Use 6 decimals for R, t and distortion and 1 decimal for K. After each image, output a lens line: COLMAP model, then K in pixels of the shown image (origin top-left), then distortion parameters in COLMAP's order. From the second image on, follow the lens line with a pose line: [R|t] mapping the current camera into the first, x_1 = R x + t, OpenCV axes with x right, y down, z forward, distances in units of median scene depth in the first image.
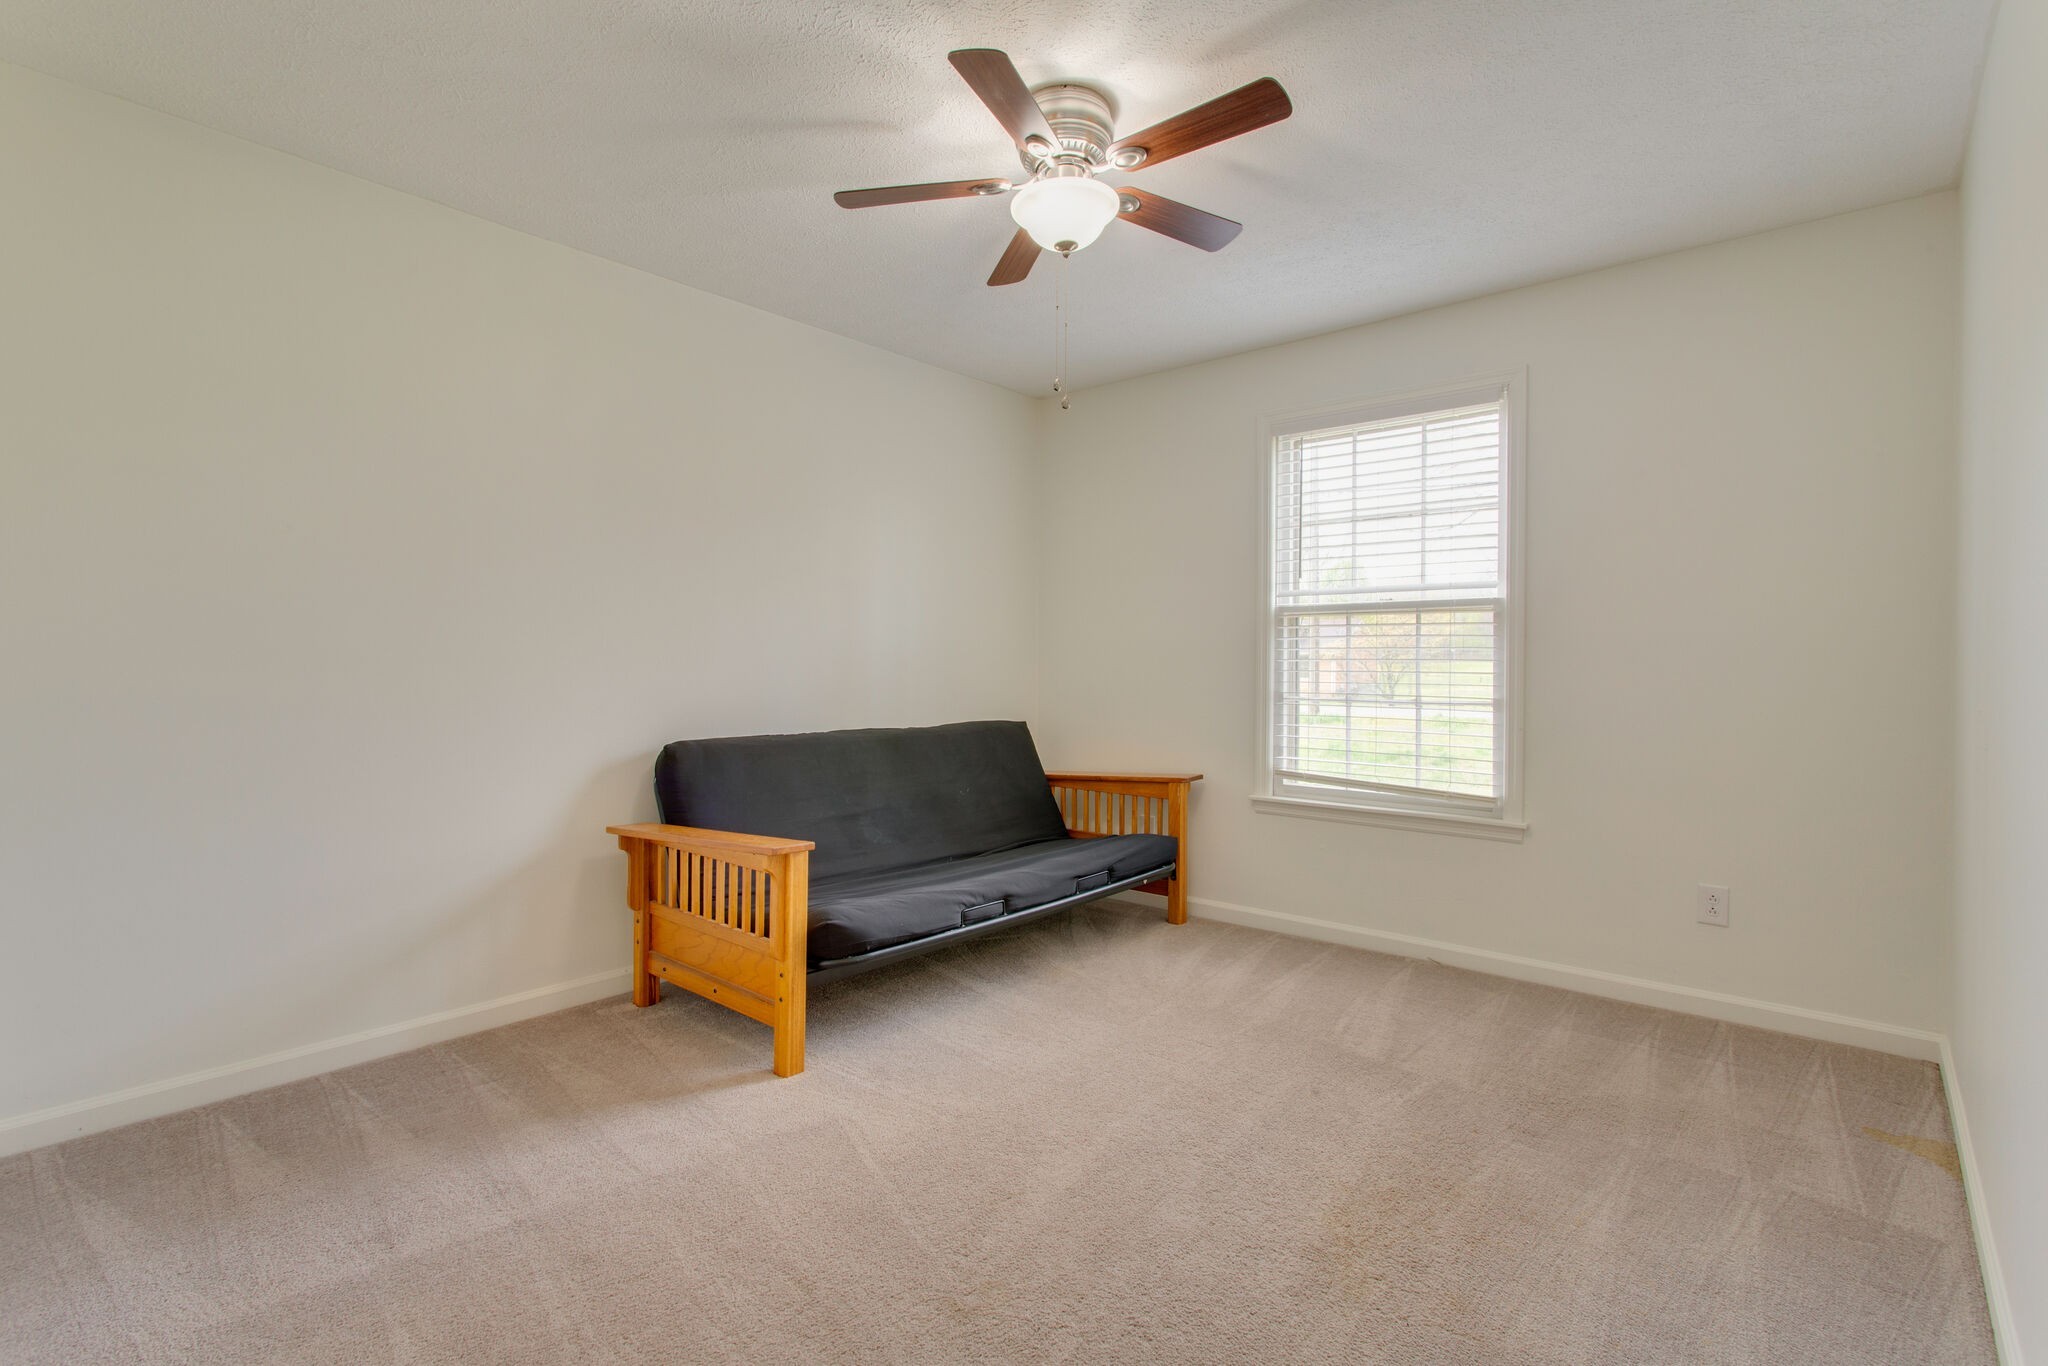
lens RADIAL K [[963.5, 0, 1022.9], [0, 963.5, 671.5], [0, 0, 1]] dist [-0.002674, 0.002488]
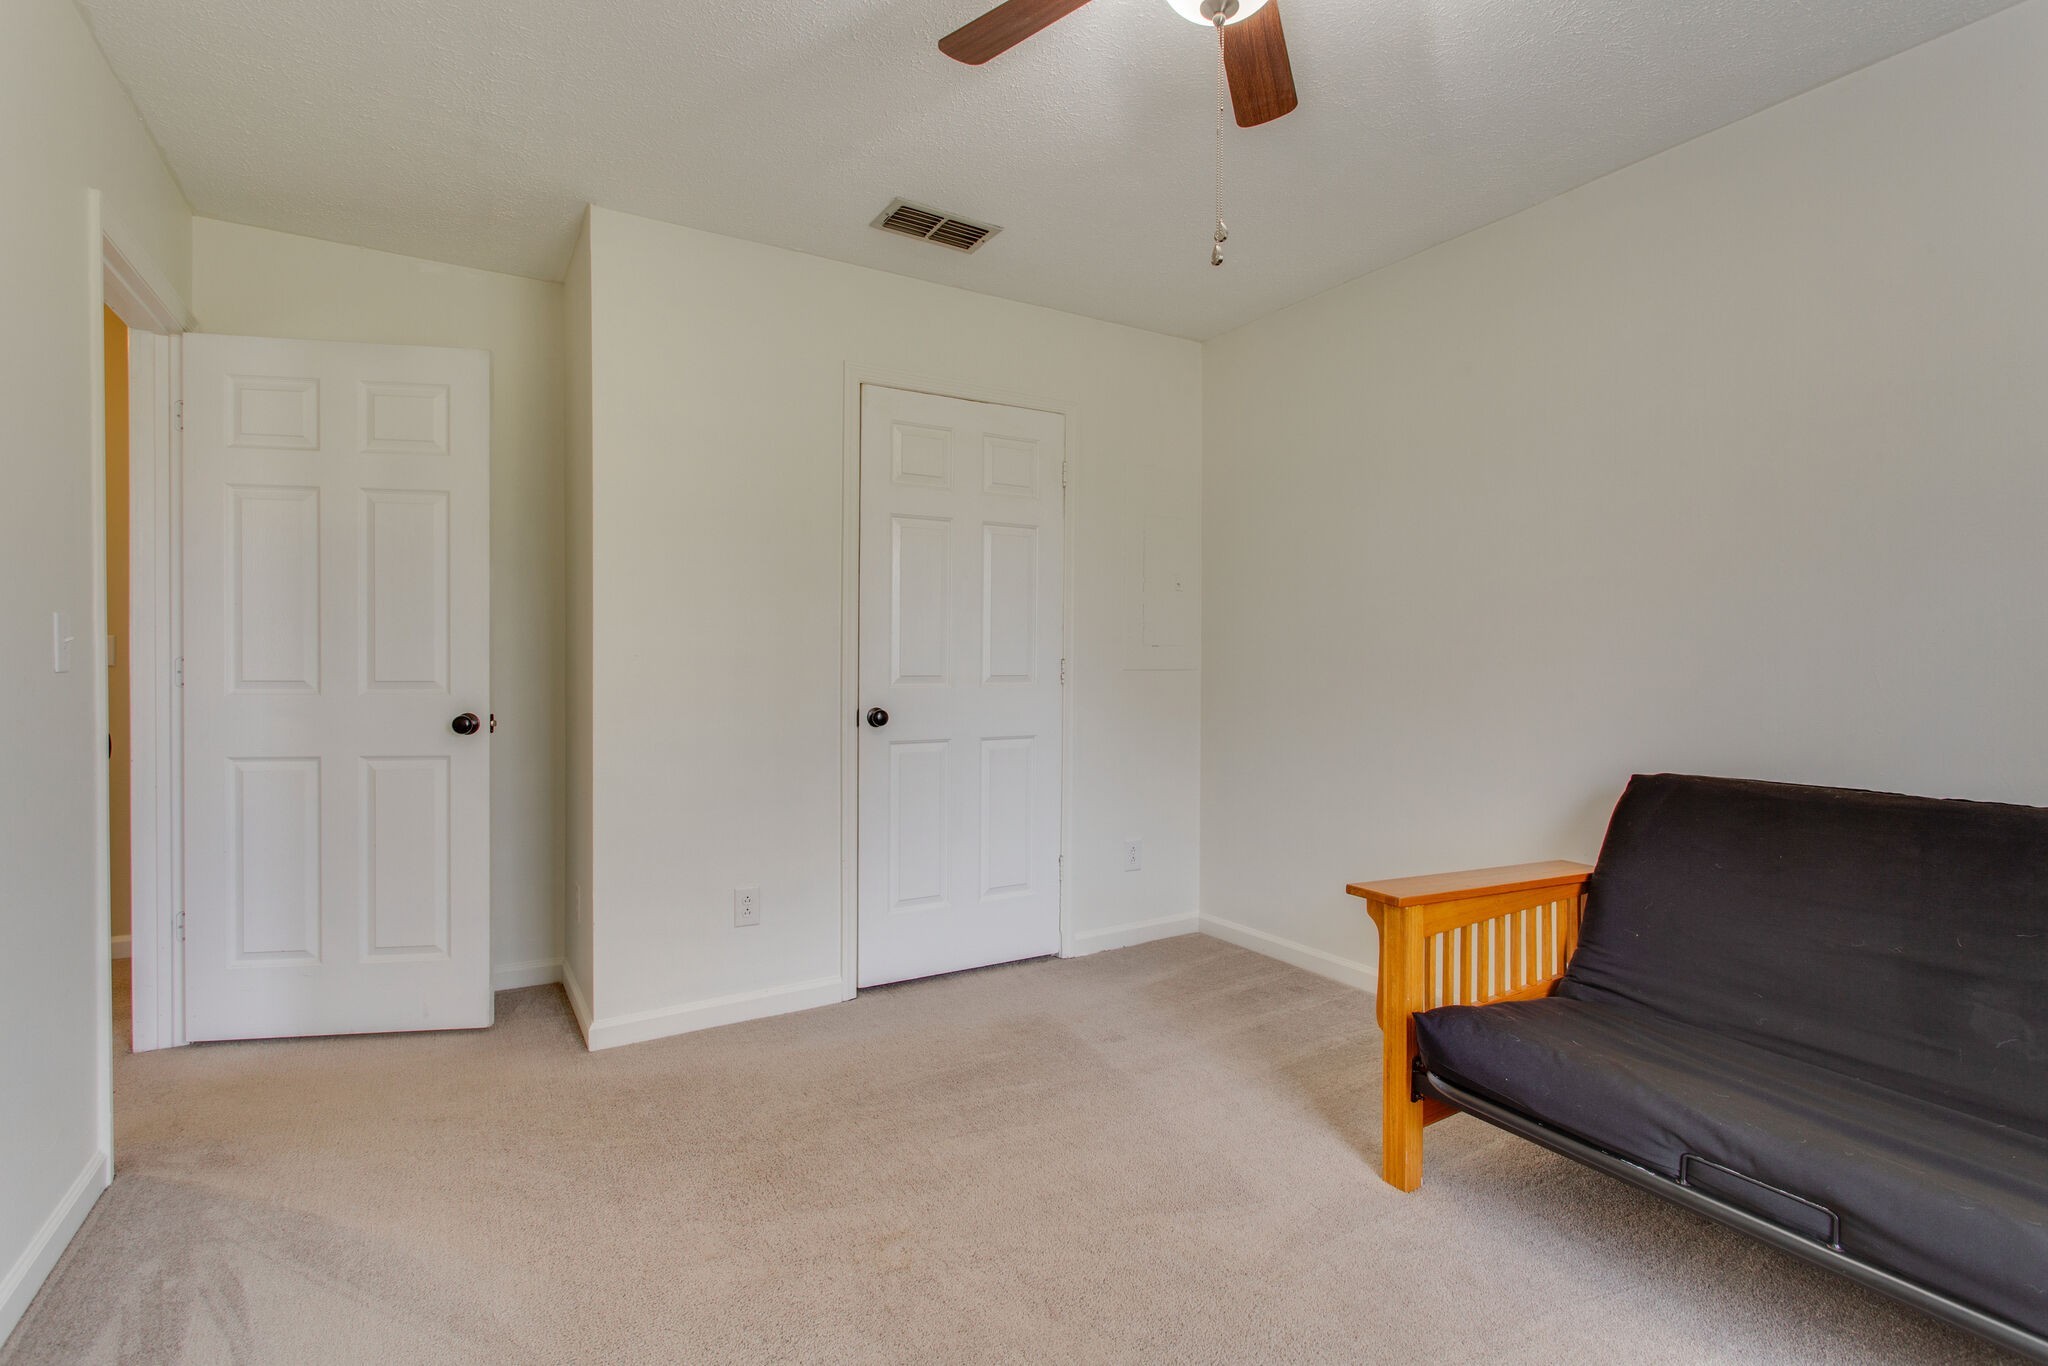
lens RADIAL K [[963.5, 0, 1022.9], [0, 963.5, 671.5], [0, 0, 1]] dist [-0.002674, 0.002488]
pose [[-0.310995, 0.002242, -0.950409, 0.540080], [-0.008533, 0.999950, 0.005152, -0.005489], [0.950373, 0.009712, -0.310961, 0.841821]]
